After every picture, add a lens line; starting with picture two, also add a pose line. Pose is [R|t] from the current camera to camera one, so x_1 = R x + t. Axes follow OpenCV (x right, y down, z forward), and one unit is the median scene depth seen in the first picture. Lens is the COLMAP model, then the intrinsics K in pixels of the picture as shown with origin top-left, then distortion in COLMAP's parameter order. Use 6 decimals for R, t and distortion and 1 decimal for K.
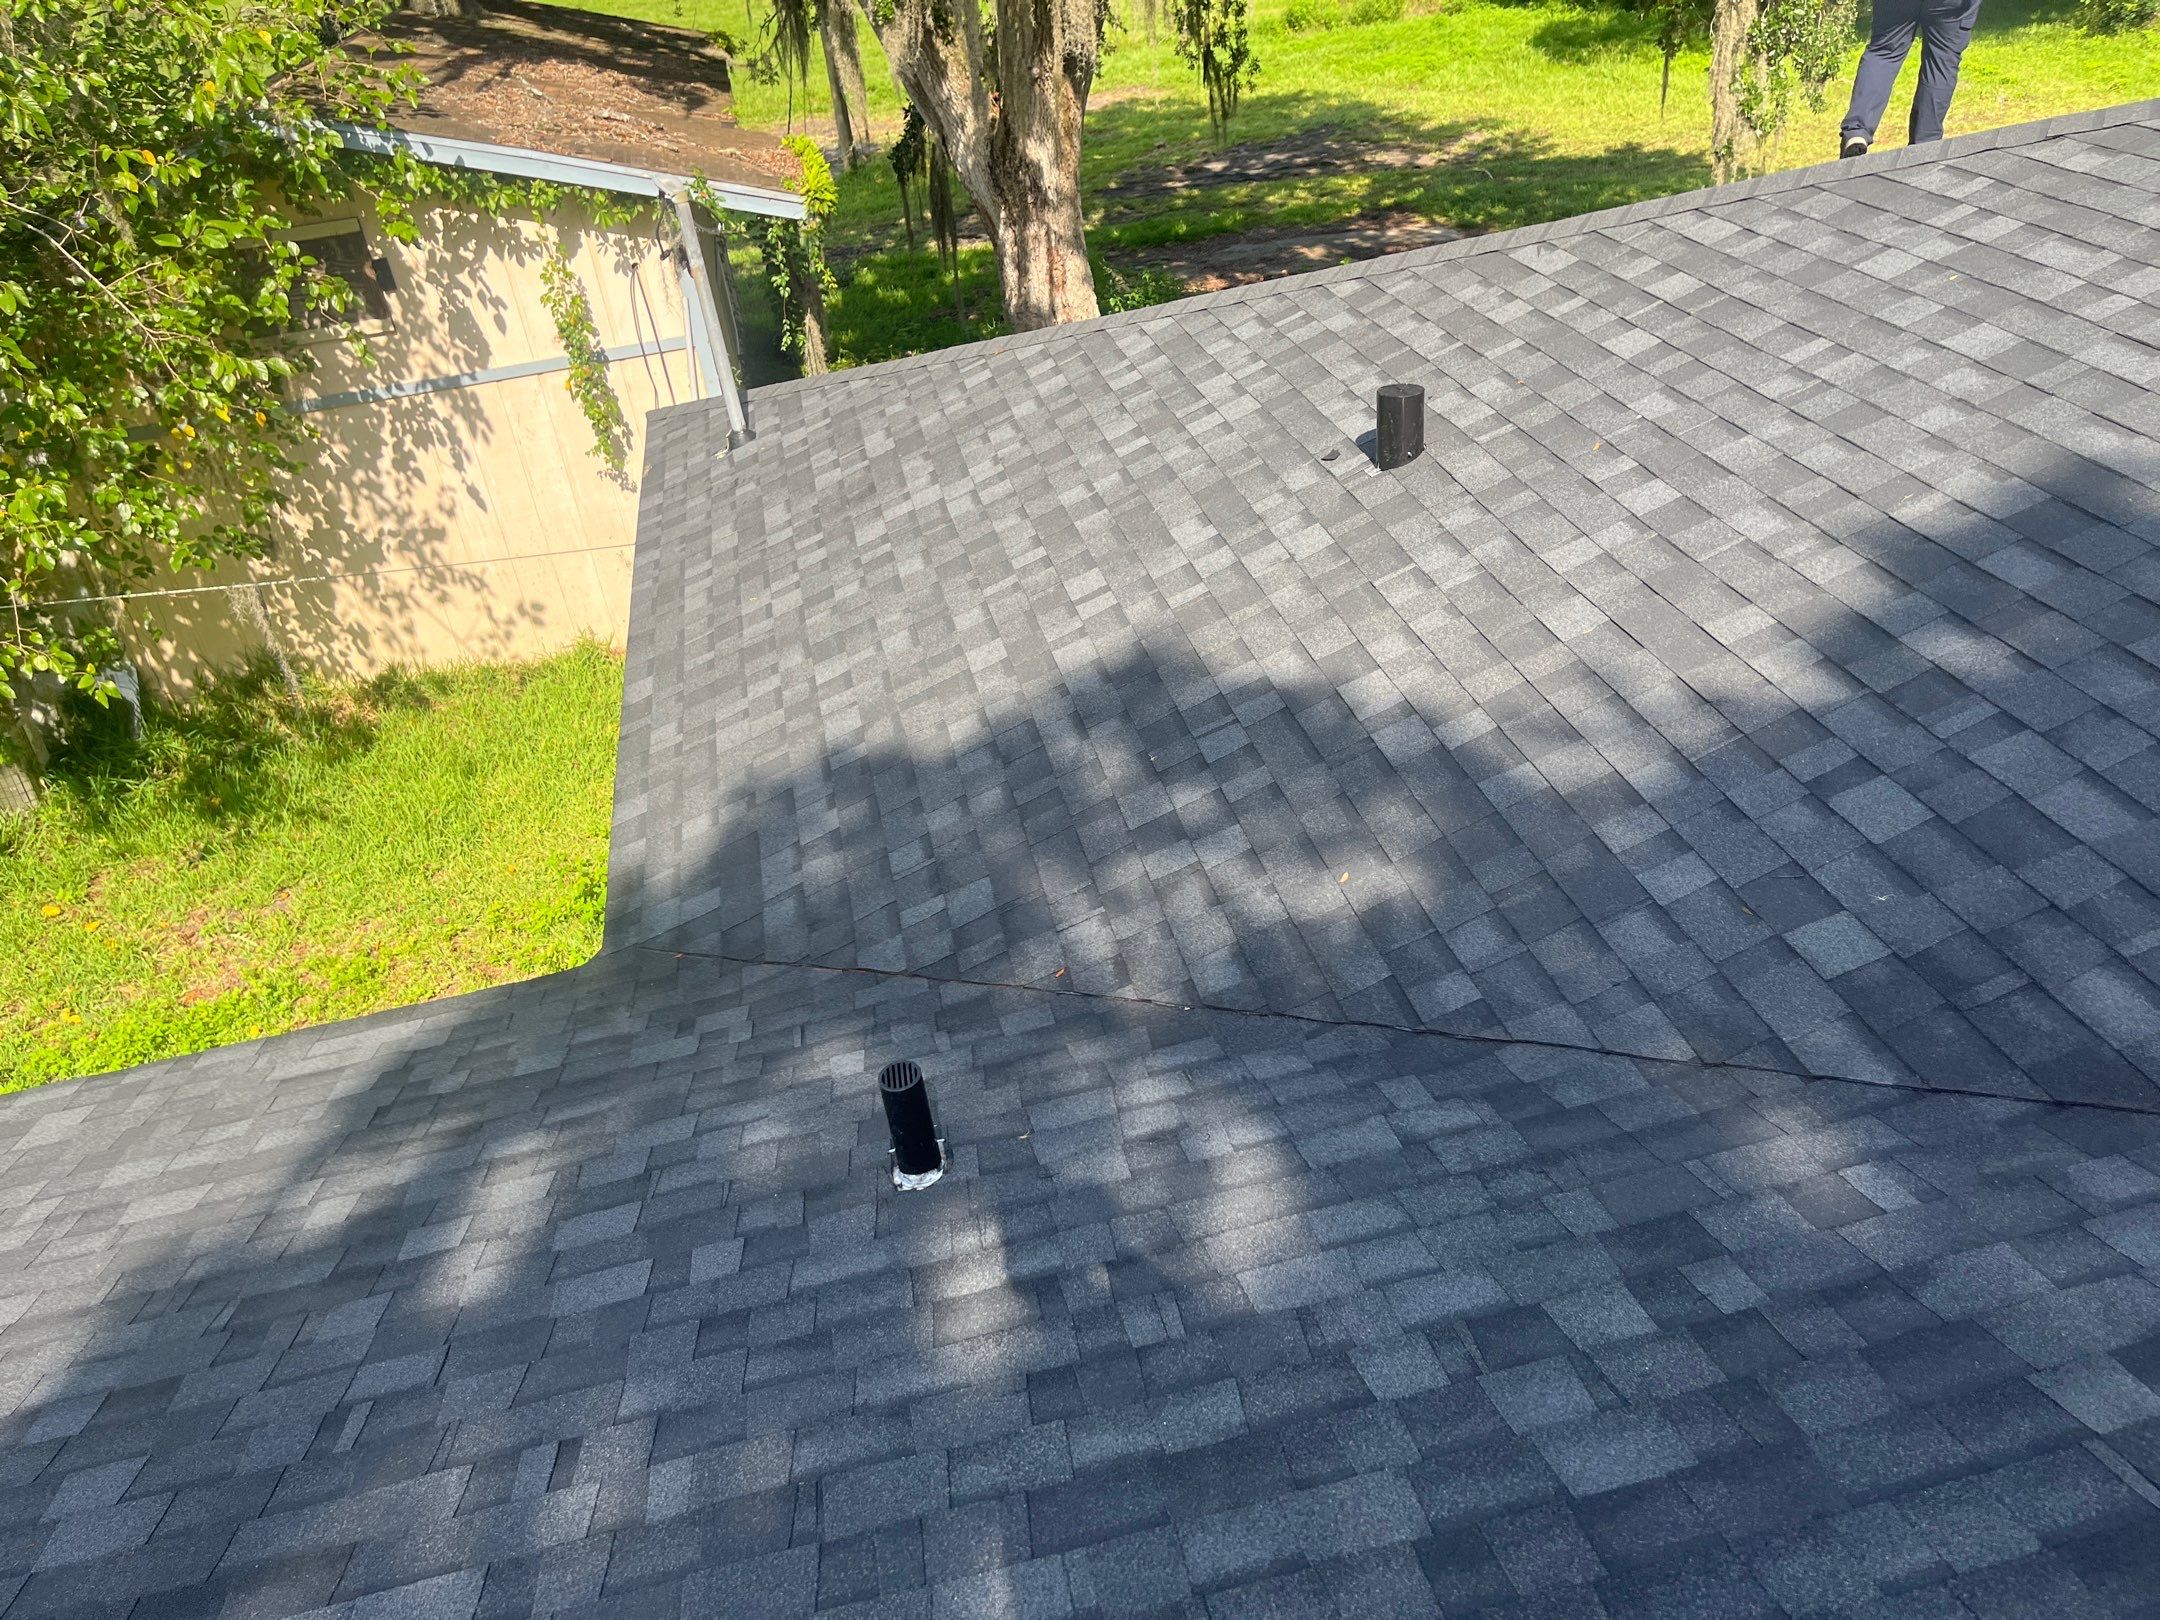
lens RADIAL K [[1541.7, 0, 1080.0], [0, 1541.7, 810.0], [0, 0, 1]] dist [0.075930, -0.088998]
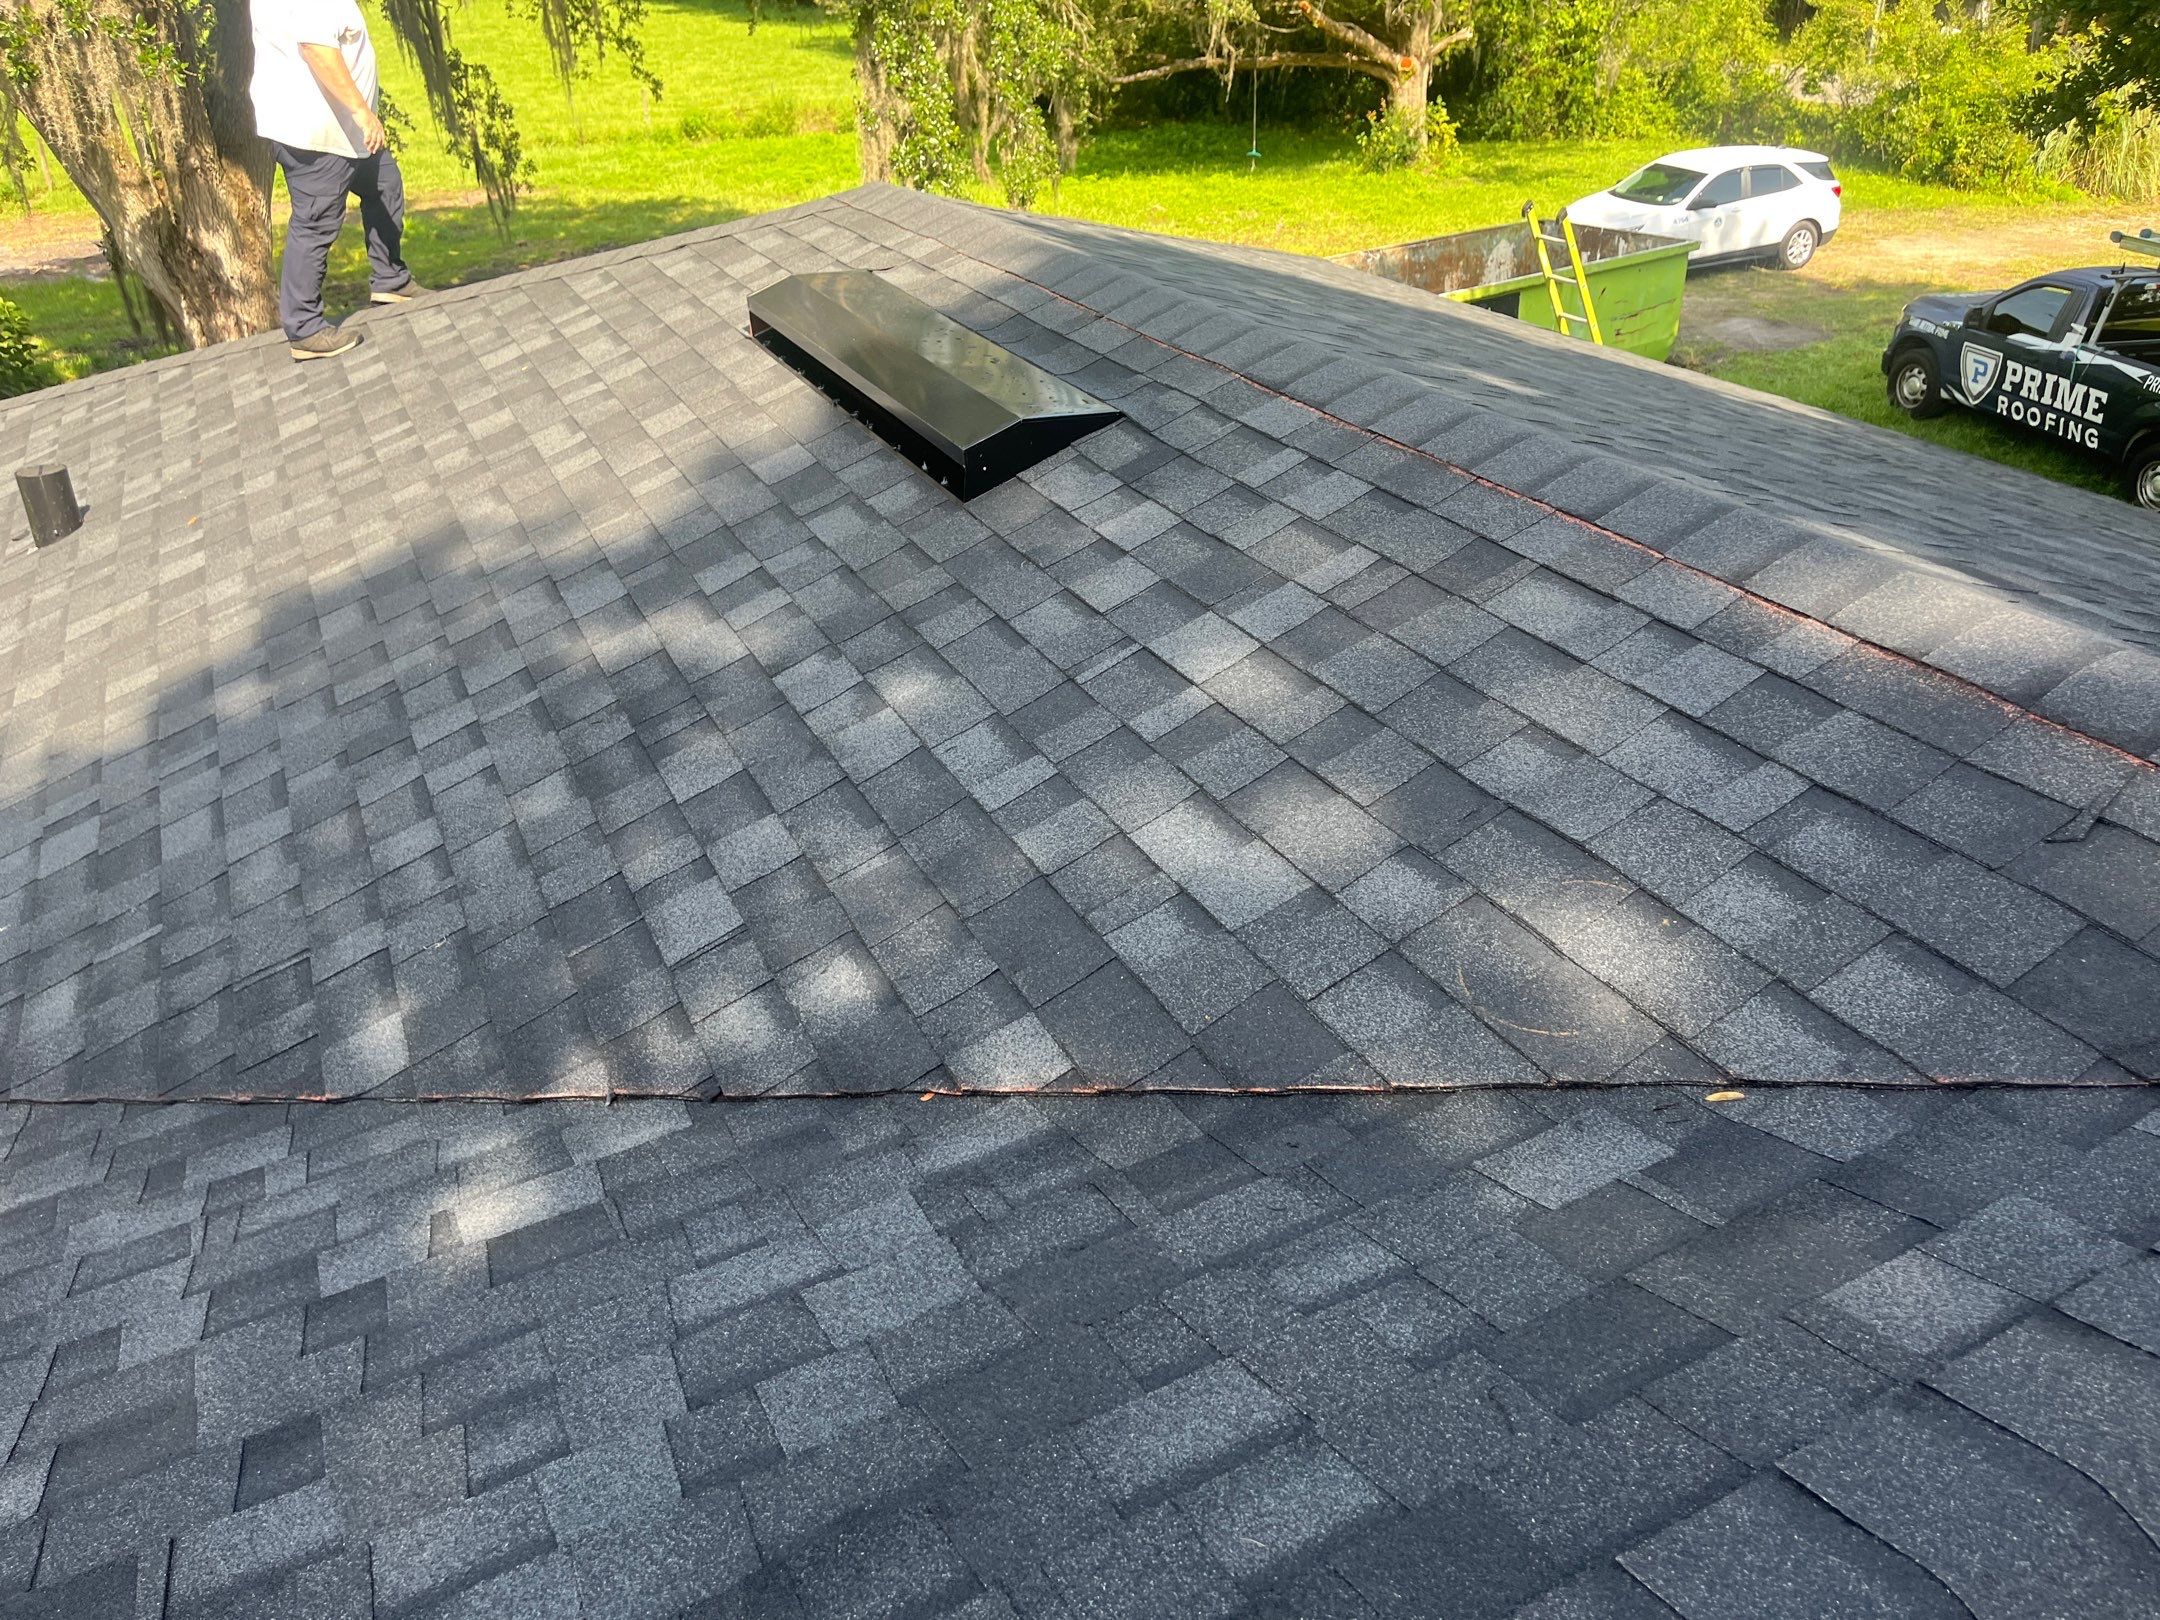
lens RADIAL K [[1541.7, 0, 1080.0], [0, 1541.7, 810.0], [0, 0, 1]] dist [0.075930, -0.088998]
pose [[0.960652, -0.070783, 0.268584, 0.198413], [0.086552, 0.995123, -0.047316, 0.018919], [-0.263925, 0.068701, 0.962093, -0.047482]]
